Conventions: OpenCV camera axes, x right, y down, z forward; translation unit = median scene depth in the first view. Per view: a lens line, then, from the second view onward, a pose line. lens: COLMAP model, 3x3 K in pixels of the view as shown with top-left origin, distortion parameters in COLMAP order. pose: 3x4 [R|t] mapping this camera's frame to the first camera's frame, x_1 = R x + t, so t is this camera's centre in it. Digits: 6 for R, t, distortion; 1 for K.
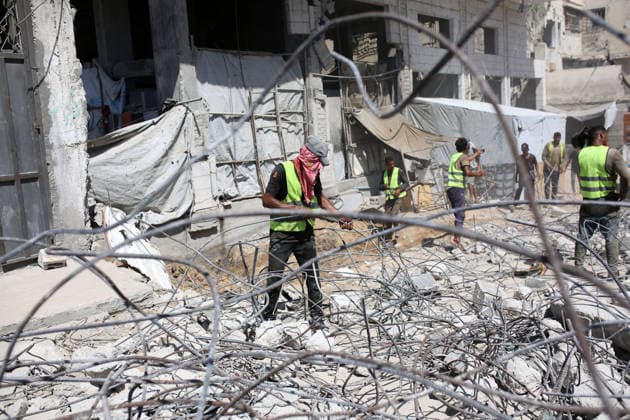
lens RADIAL K [[584.8, 0, 315.0], [0, 584.8, 210.0], [0, 0, 1]] dist [-0.074286, 0.085817]
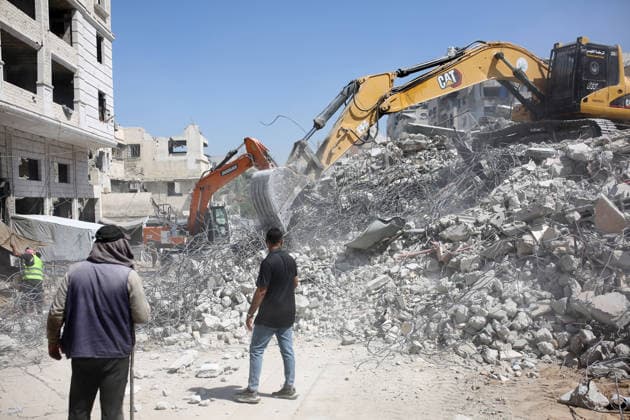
lens RADIAL K [[584.8, 0, 315.0], [0, 584.8, 210.0], [0, 0, 1]] dist [-0.074286, 0.085817]
pose [[0.733560, 0.030629, 0.678934, -0.287256], [0.085457, 0.986898, -0.136855, 0.058107], [-0.674231, 0.158411, 0.721331, -0.586786]]
